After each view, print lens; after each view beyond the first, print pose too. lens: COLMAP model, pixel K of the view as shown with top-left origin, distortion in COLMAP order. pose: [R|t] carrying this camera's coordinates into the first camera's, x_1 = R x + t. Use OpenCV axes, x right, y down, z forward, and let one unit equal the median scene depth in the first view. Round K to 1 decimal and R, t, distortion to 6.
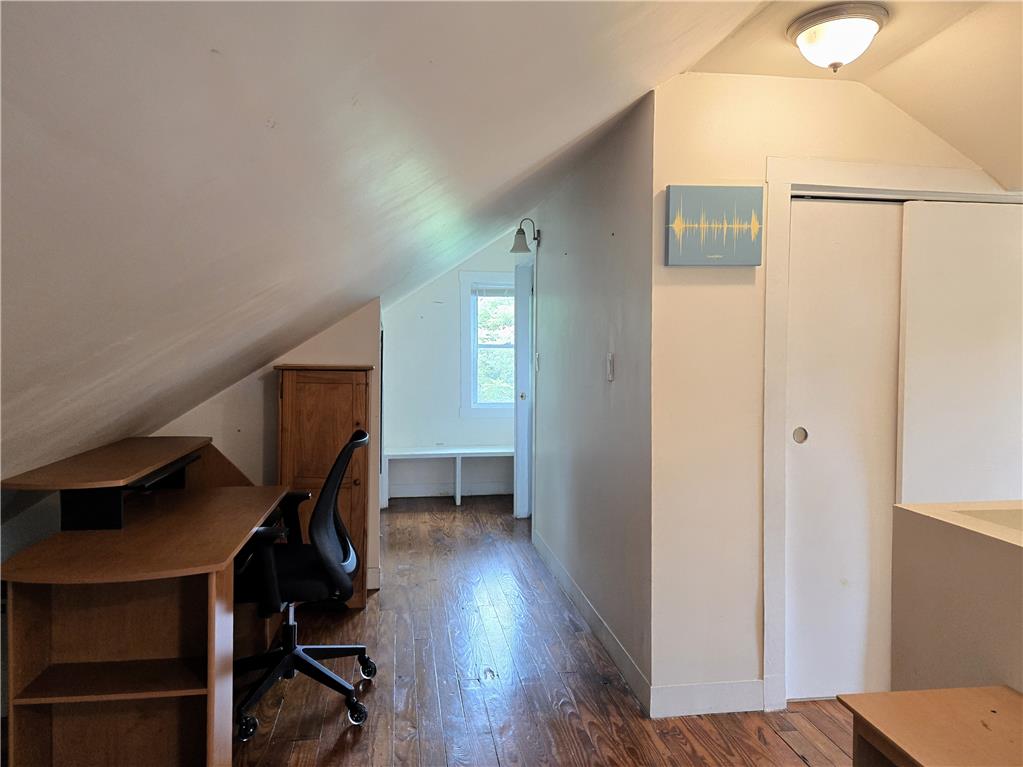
lens RADIAL K [[697.3, 0, 515.4], [0, 697.3, 380.4], [0, 0, 1]] dist [0.067734, -0.069961]
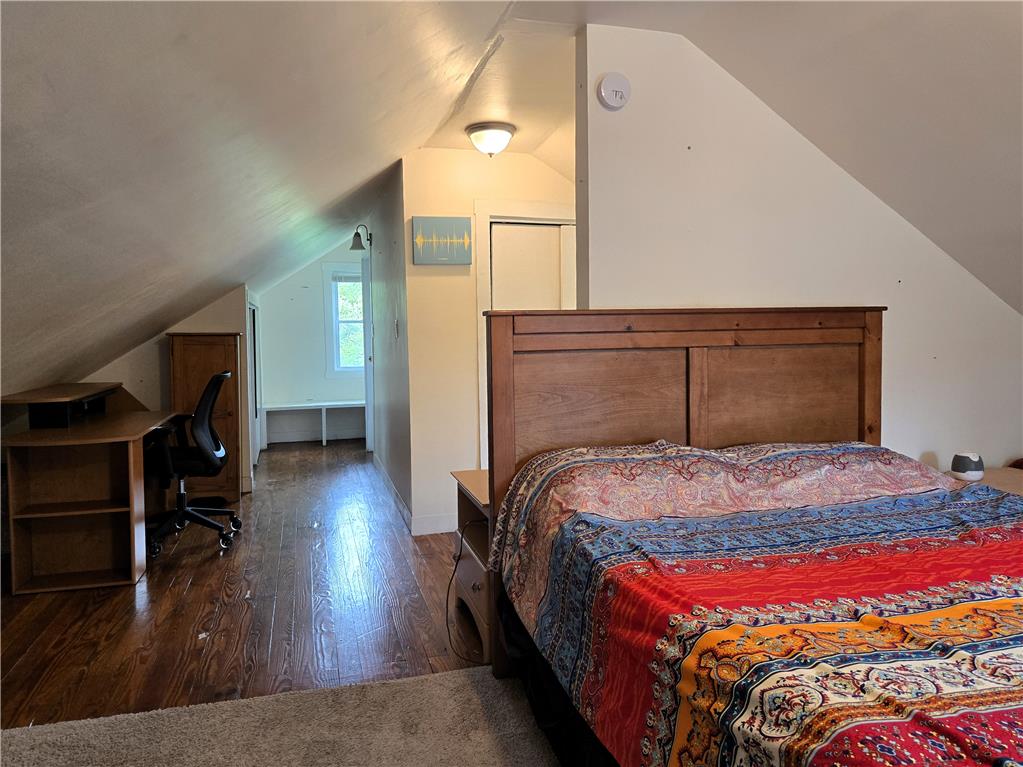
lens RADIAL K [[697.3, 0, 515.4], [0, 697.3, 380.4], [0, 0, 1]] dist [0.067734, -0.069961]
pose [[0.992613, -0.024391, 0.118844, 0.194507], [0.021737, 0.999486, 0.023576, 0.059857], [-0.119358, -0.020819, 0.992633, -0.527630]]
